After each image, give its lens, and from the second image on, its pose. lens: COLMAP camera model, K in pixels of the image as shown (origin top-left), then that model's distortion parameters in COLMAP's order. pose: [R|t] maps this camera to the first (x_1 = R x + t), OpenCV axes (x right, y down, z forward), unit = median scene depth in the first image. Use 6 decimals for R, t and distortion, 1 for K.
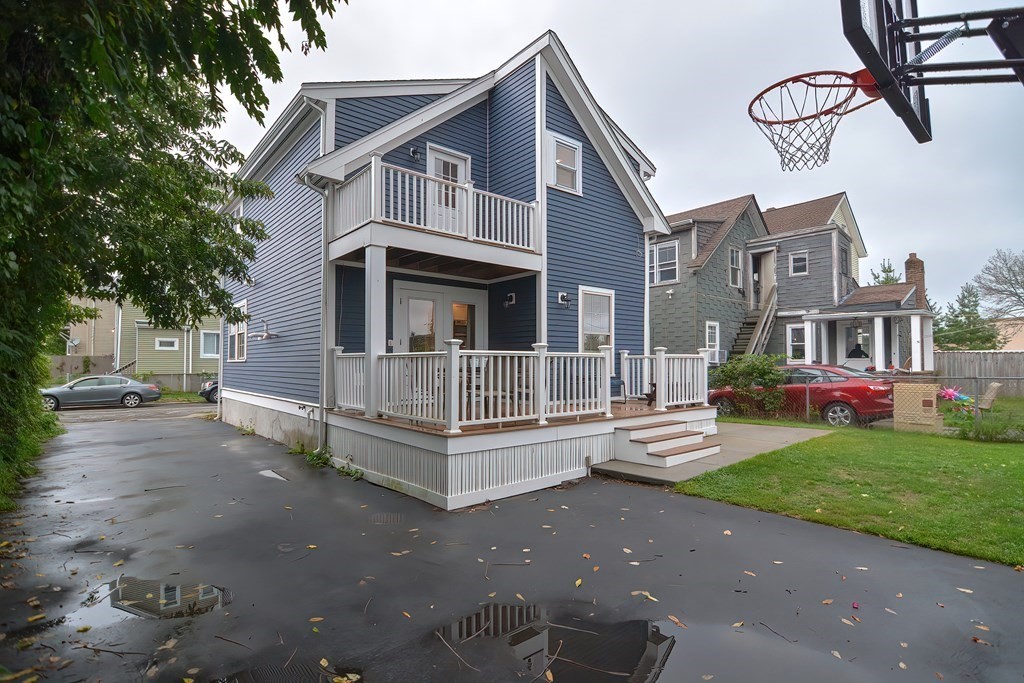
lens RADIAL K [[498.9, 0, 512.0], [0, 498.9, 341.5], [0, 0, 1]] dist [0.072647, 0.000042]
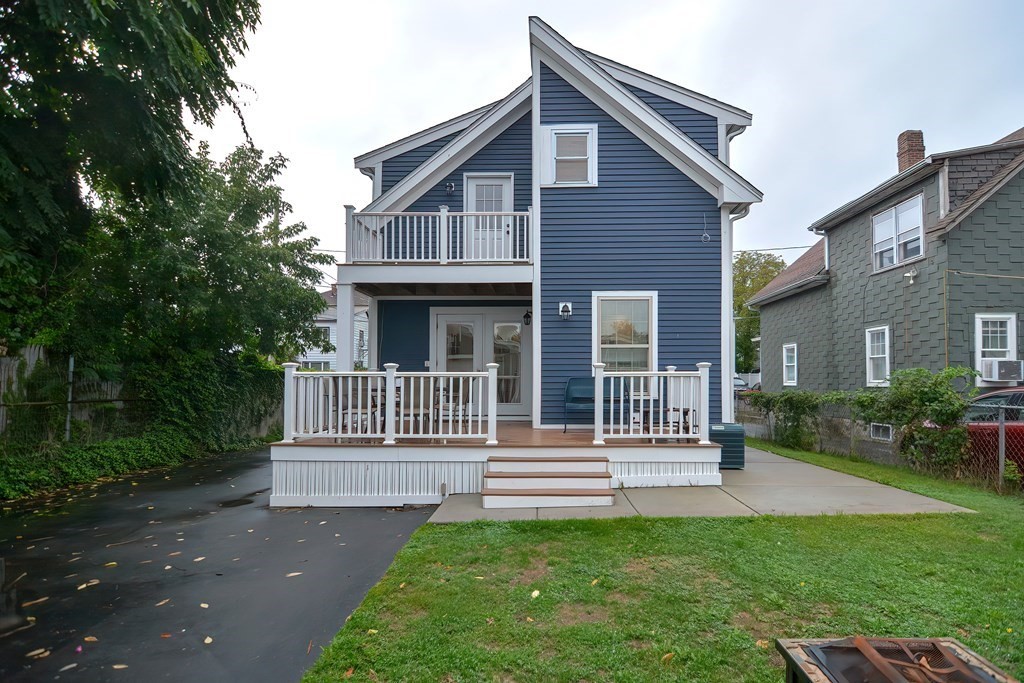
lens RADIAL K [[455.7, 0, 514.1], [0, 455.7, 377.4], [0, 0, 1]] dist [0.000118, -0.000122]
pose [[0.737789, 0.000259, -0.675032, 0.599355], [0.028577, 0.999091, 0.031617, 0.007034], [0.674427, -0.042617, 0.737111, 0.346227]]
